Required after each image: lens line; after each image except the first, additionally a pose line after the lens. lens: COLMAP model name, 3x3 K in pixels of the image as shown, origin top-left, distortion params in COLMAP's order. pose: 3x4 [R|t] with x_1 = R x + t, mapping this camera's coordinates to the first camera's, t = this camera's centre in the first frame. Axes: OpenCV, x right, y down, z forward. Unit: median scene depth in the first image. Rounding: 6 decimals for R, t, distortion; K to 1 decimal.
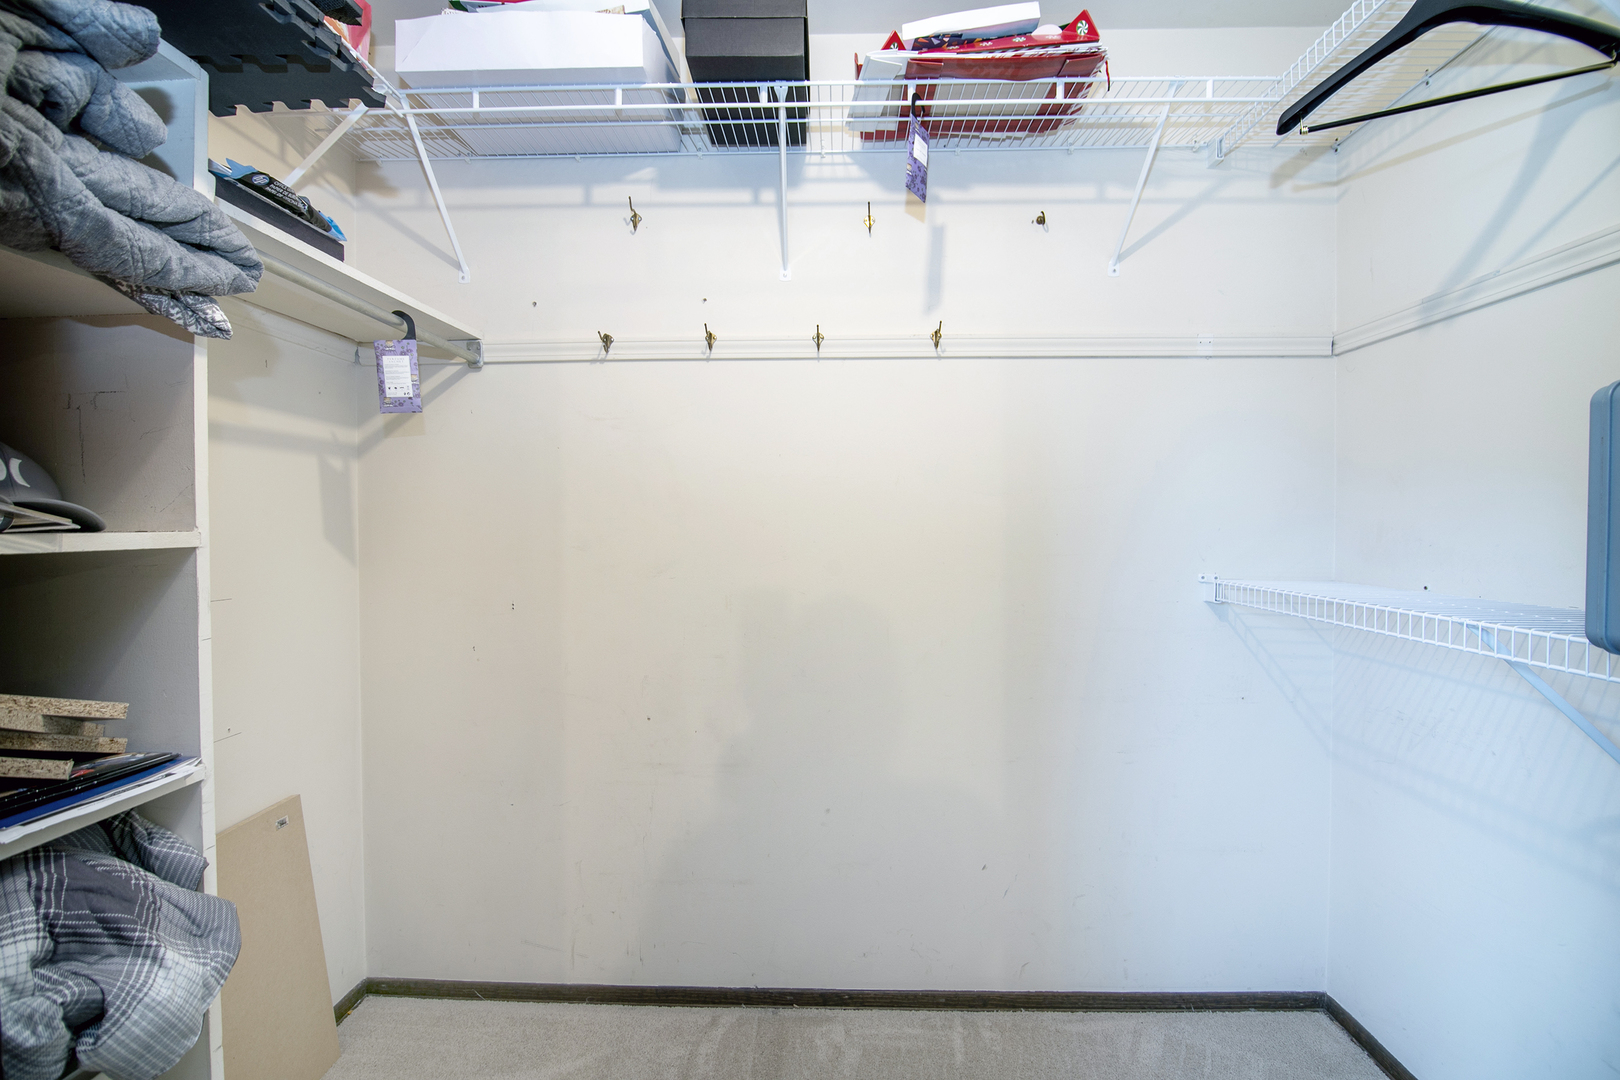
lens RADIAL K [[730.6, 0, 807.2], [0, 730.6, 536.0], [0, 0, 1]] dist [-0.006628, -0.007732]
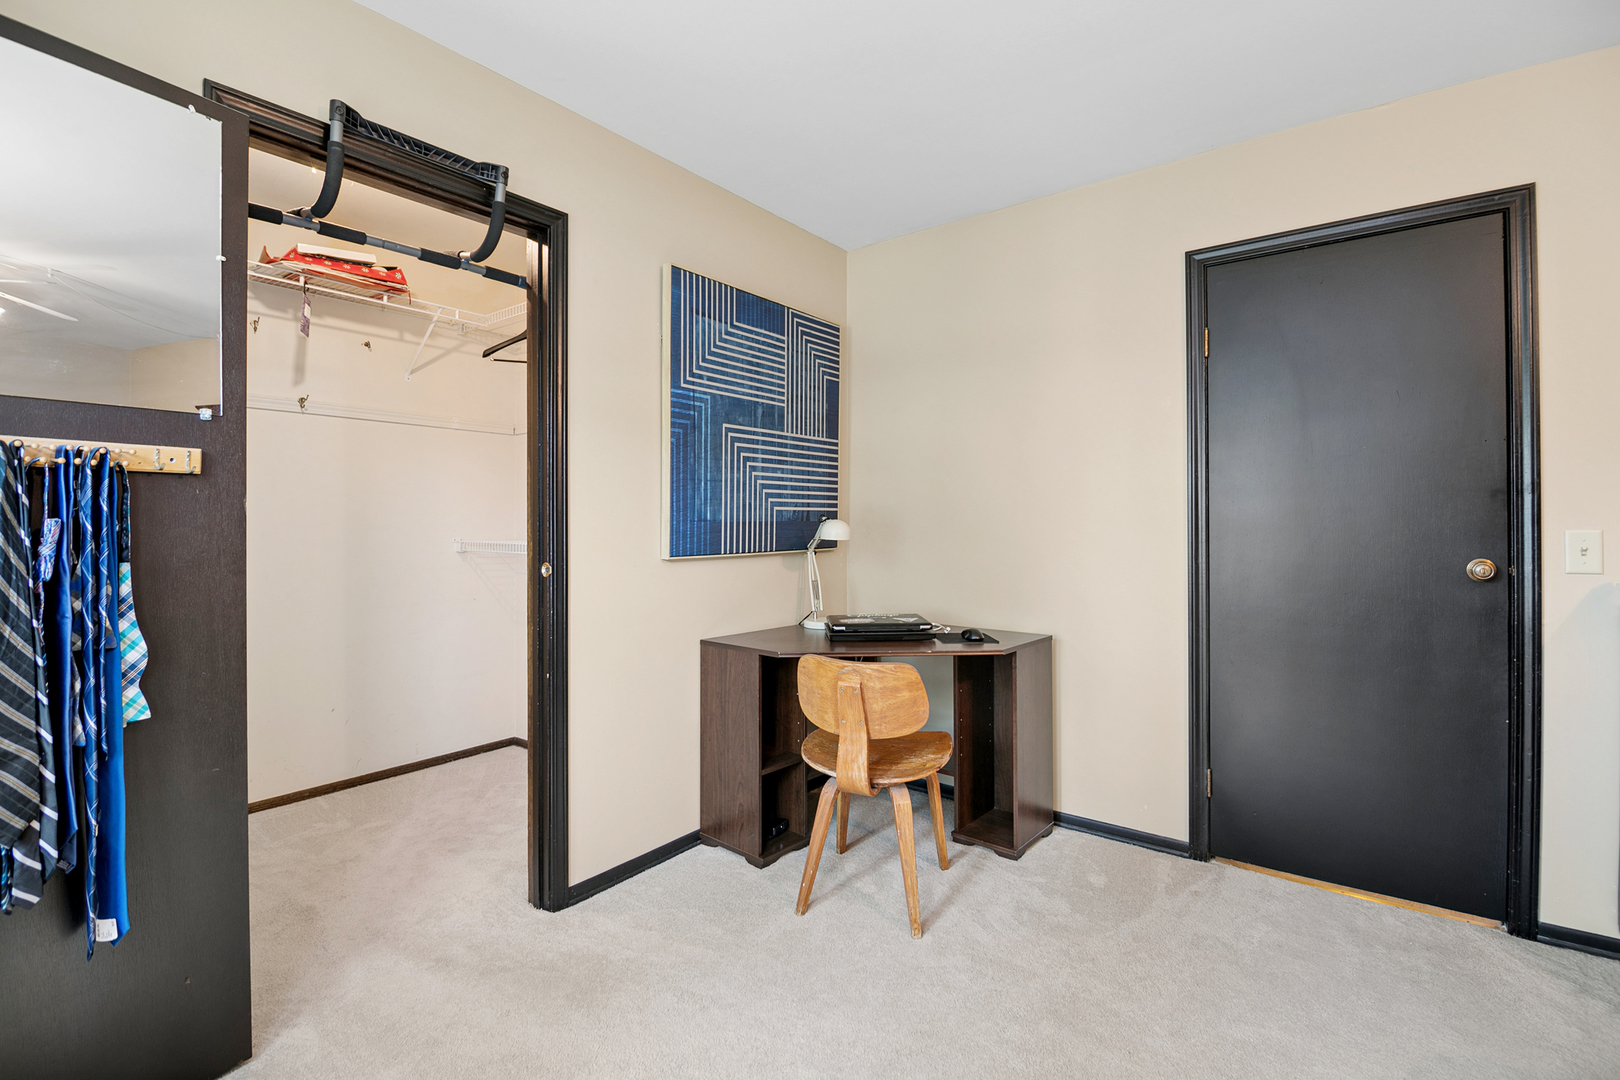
lens RADIAL K [[730.6, 0, 809.9], [0, 730.6, 529.7], [0, 0, 1]] dist [-0.006628, -0.007732]
pose [[0.587755, -0.004475, 0.809027, -0.502264], [0.004928, 0.999986, 0.001952, 0.030309], [-0.809024, 0.002840, 0.587769, -0.961923]]
